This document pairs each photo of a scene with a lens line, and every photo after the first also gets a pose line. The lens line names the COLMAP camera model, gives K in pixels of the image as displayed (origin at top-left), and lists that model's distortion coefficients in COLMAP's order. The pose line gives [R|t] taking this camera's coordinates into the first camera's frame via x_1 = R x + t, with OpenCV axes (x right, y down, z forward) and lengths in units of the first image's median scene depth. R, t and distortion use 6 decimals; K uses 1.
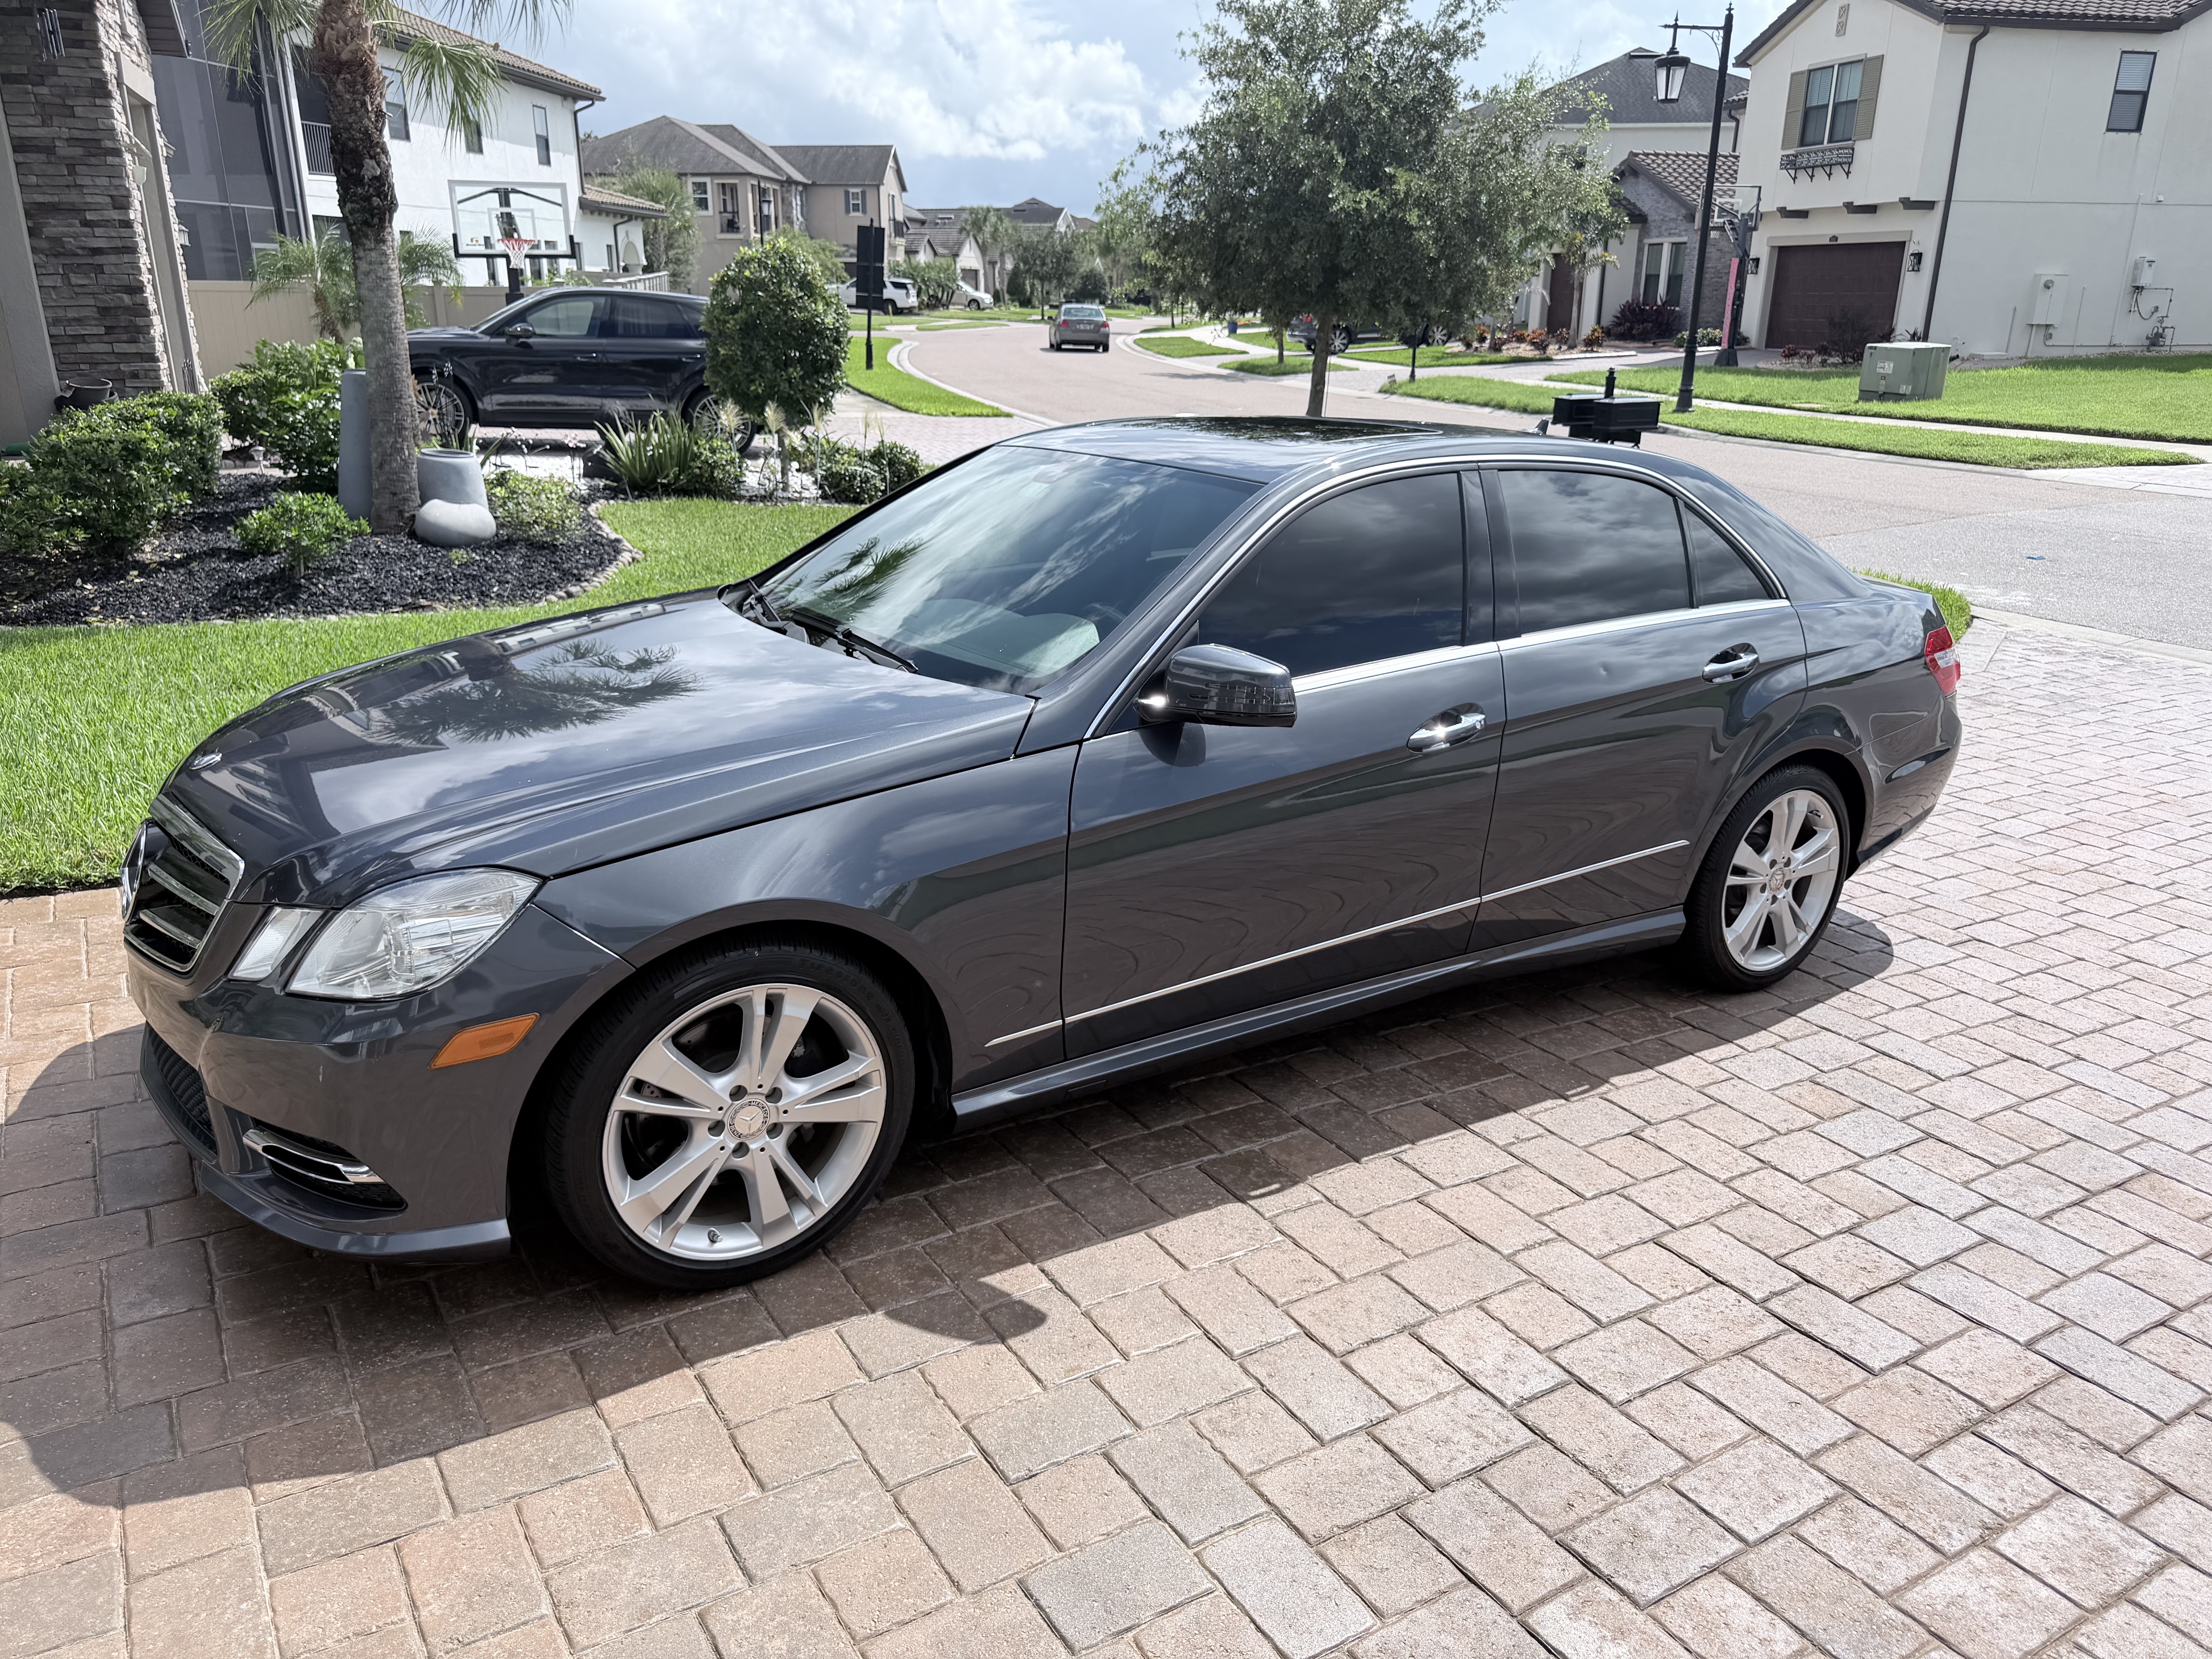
lens RADIAL K [[1568.7, 0, 1143.1], [0, 1568.7, 826.8], [0, 0, 1]] dist [-0.005475, -0.019535]
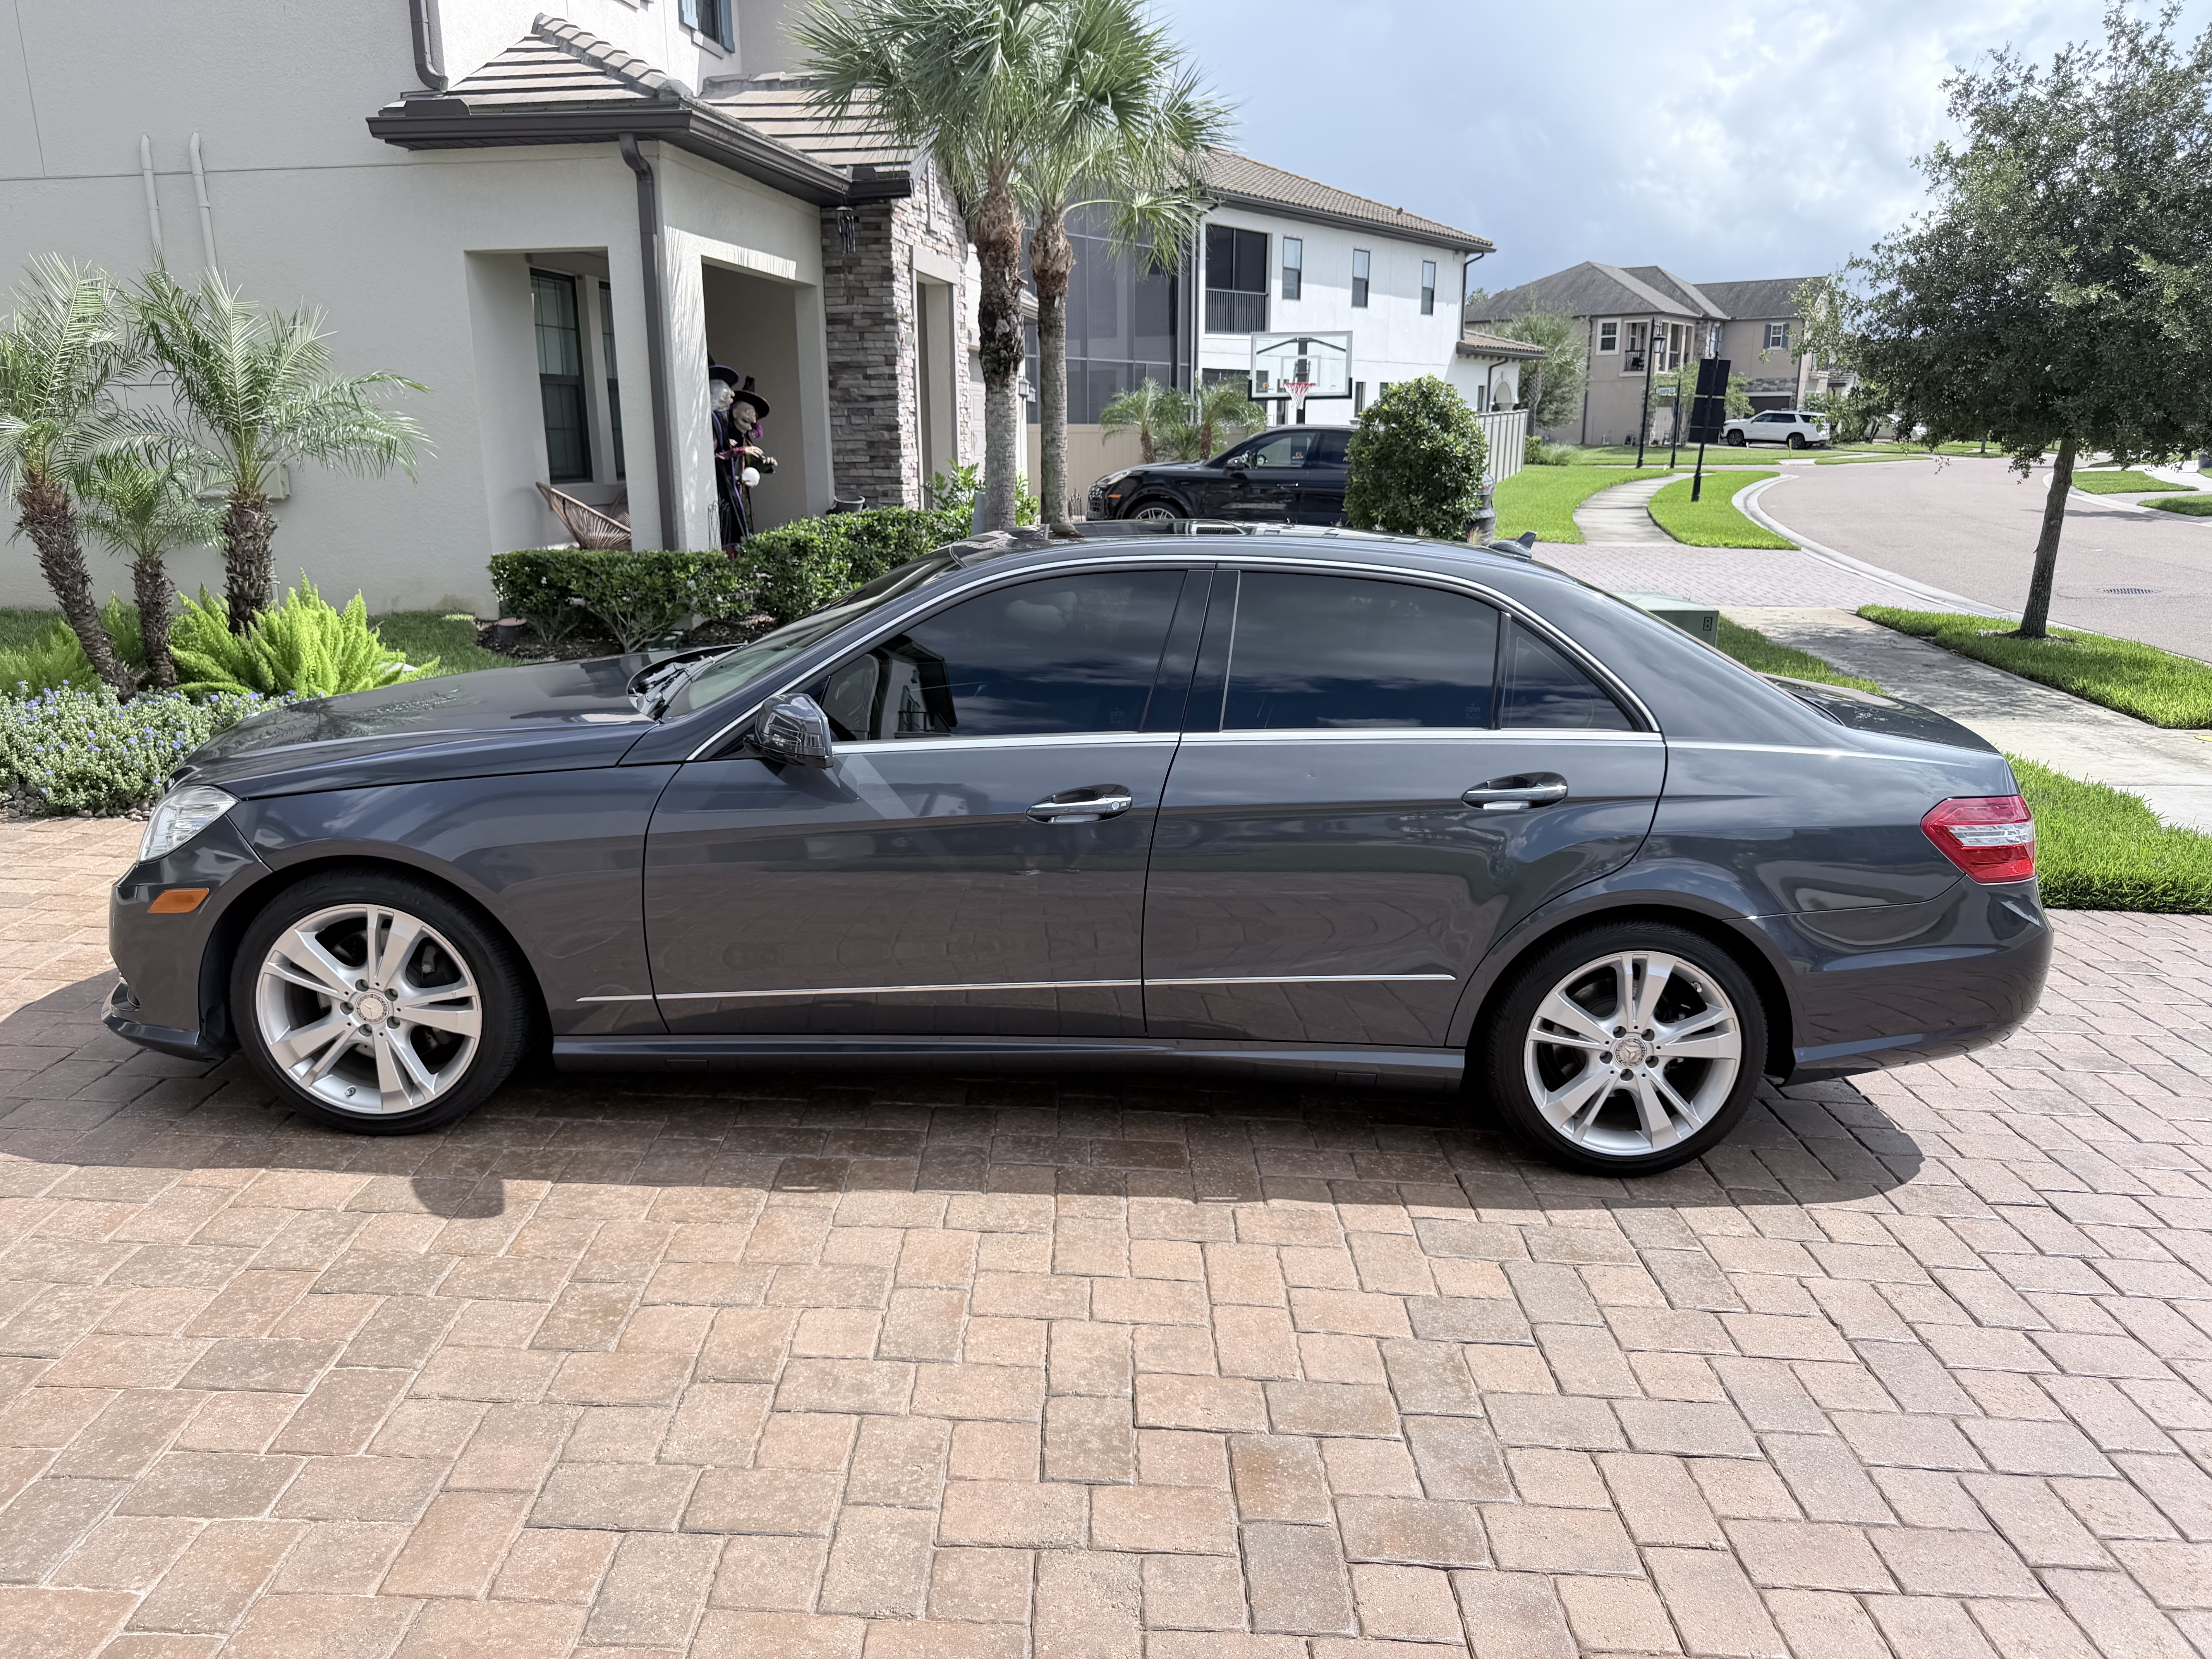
lens RADIAL K [[1563.0, 0, 1106.0], [0, 1563.0, 829.5], [0, 0, 1]] dist [0.020880, -0.041081]
pose [[0.842620, 0.117342, -0.525568, 0.217429], [-0.158831, 0.986708, -0.034348, -0.004143], [0.514552, 0.112419, 0.850058, 0.037130]]
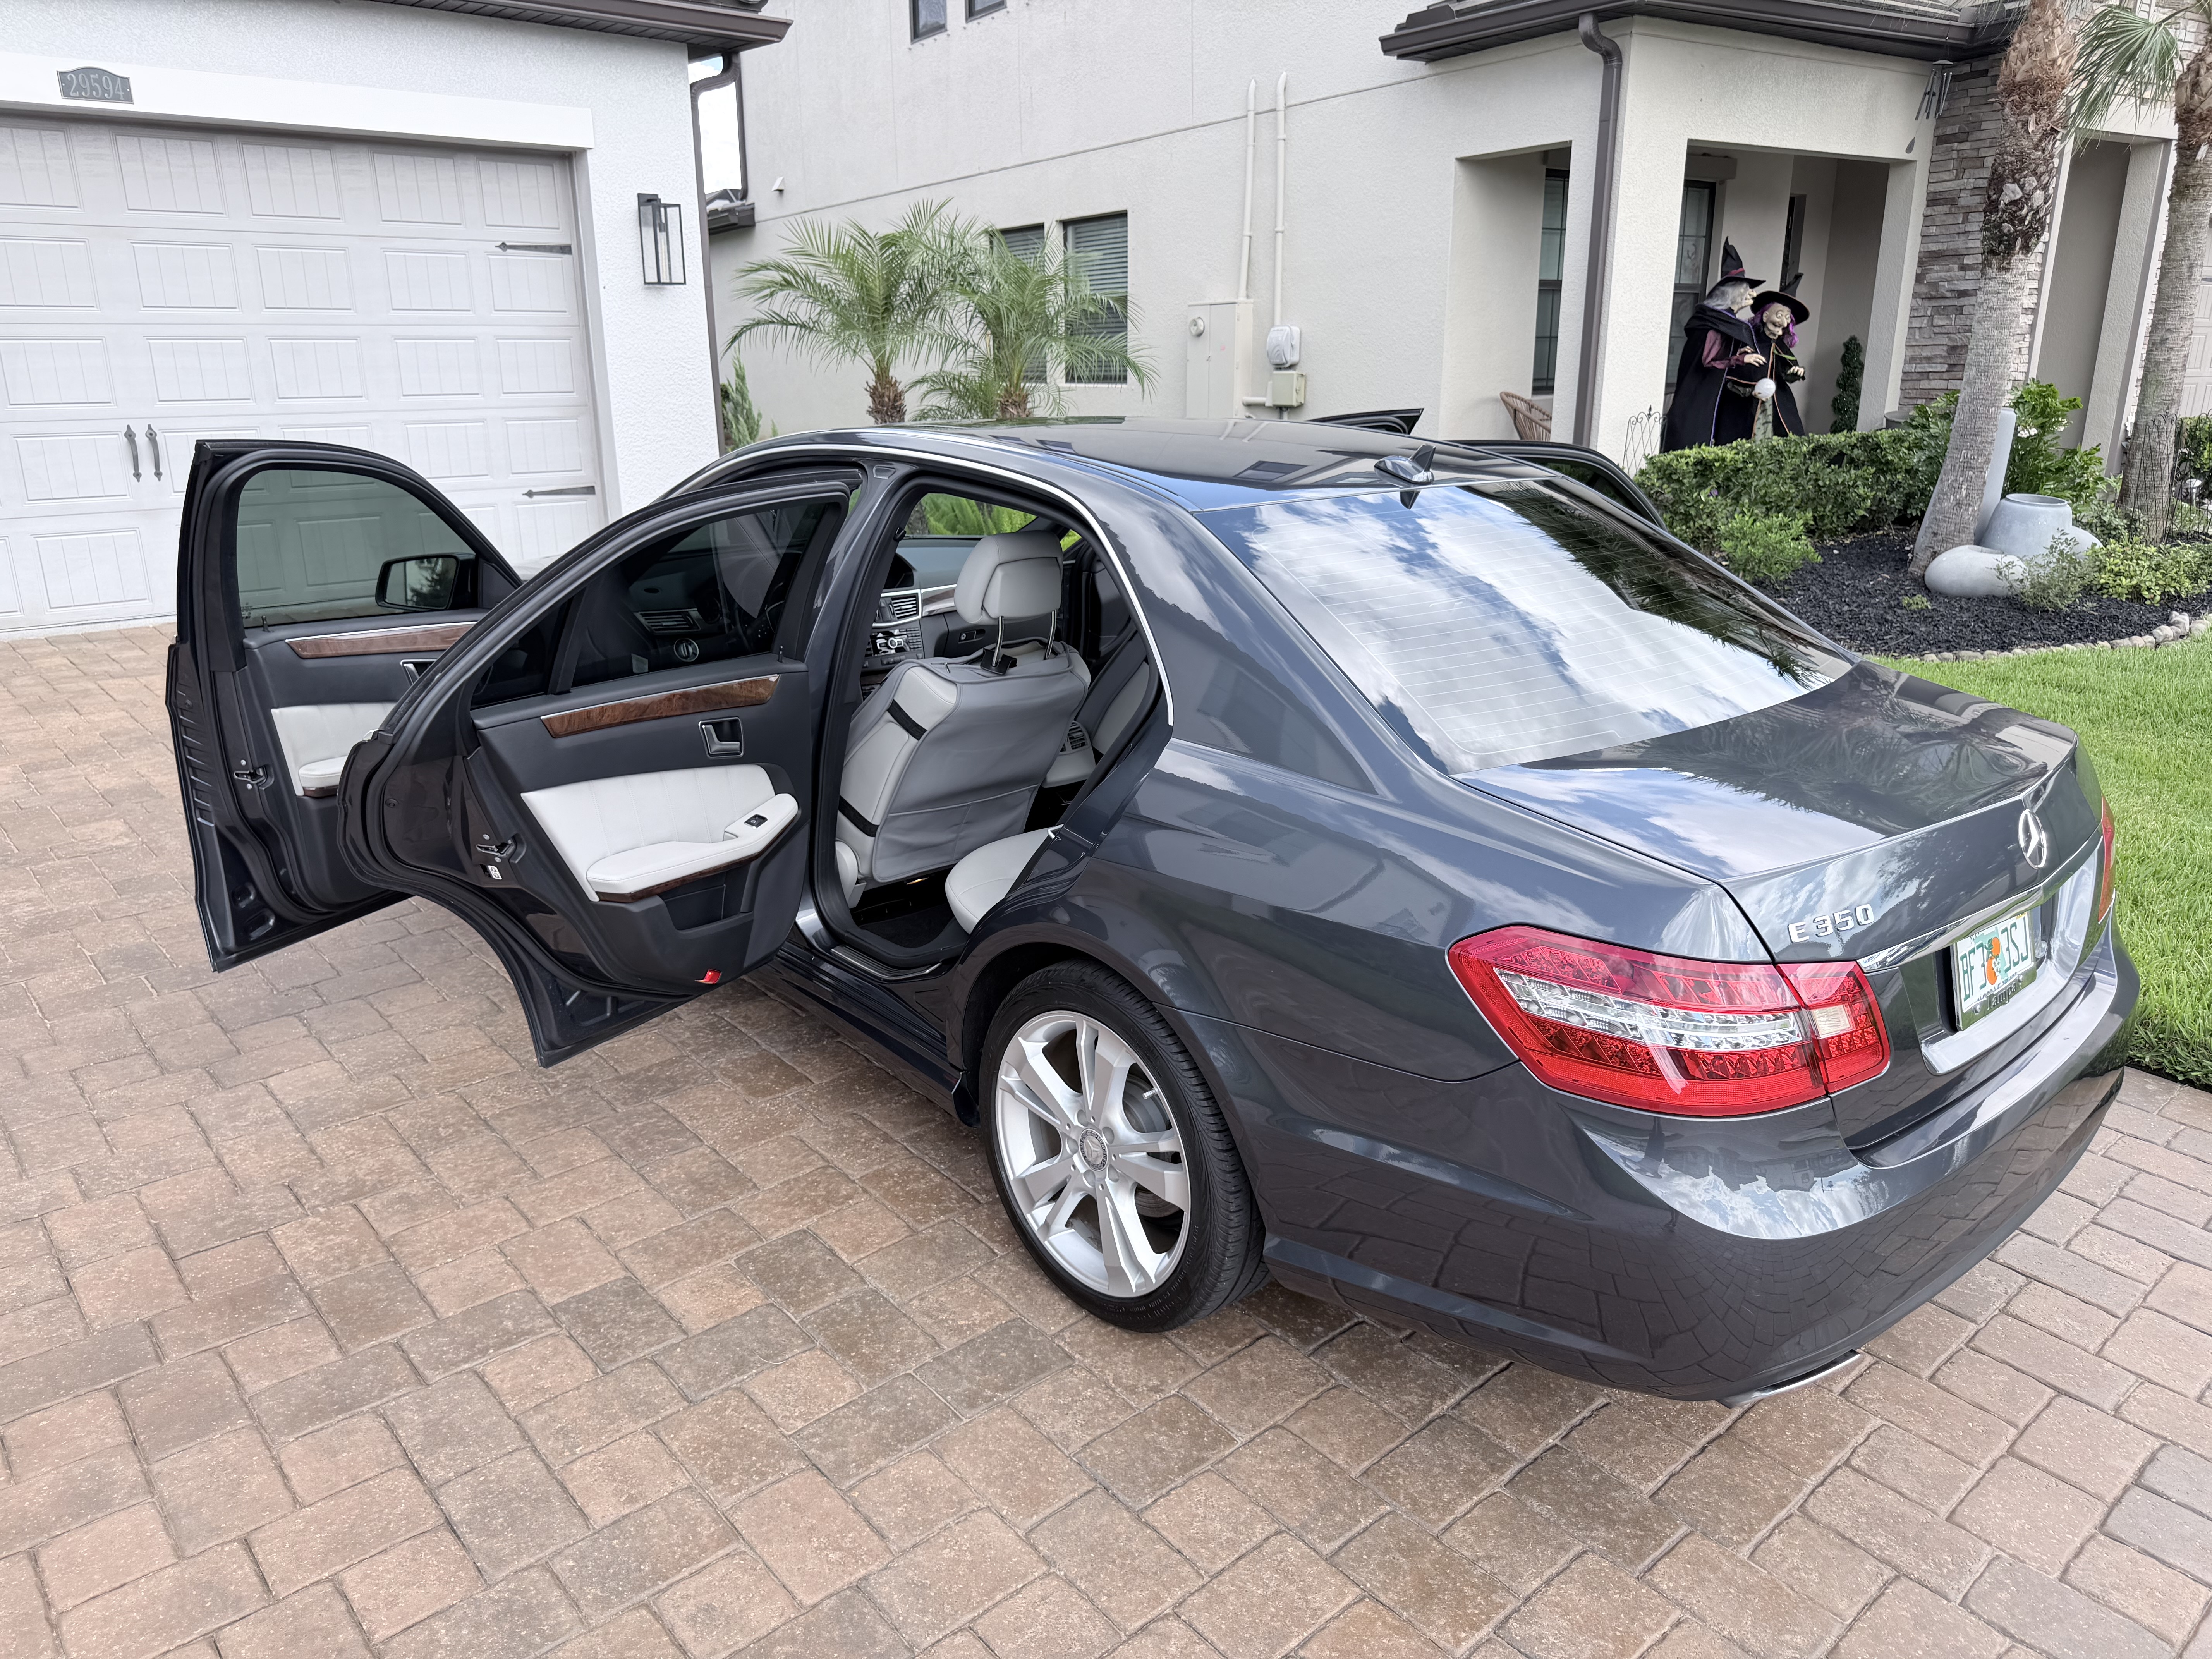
lens RADIAL K [[1567.6, 0, 1106.0], [0, 1567.6, 829.5], [0, 0, 1]] dist [-0.002689, -0.000354]
pose [[0.163038, 0.268878, -0.949275, 0.352199], [-0.303339, 0.929206, 0.211095, -0.078693], [0.938831, 0.253536, 0.233057, 0.295366]]
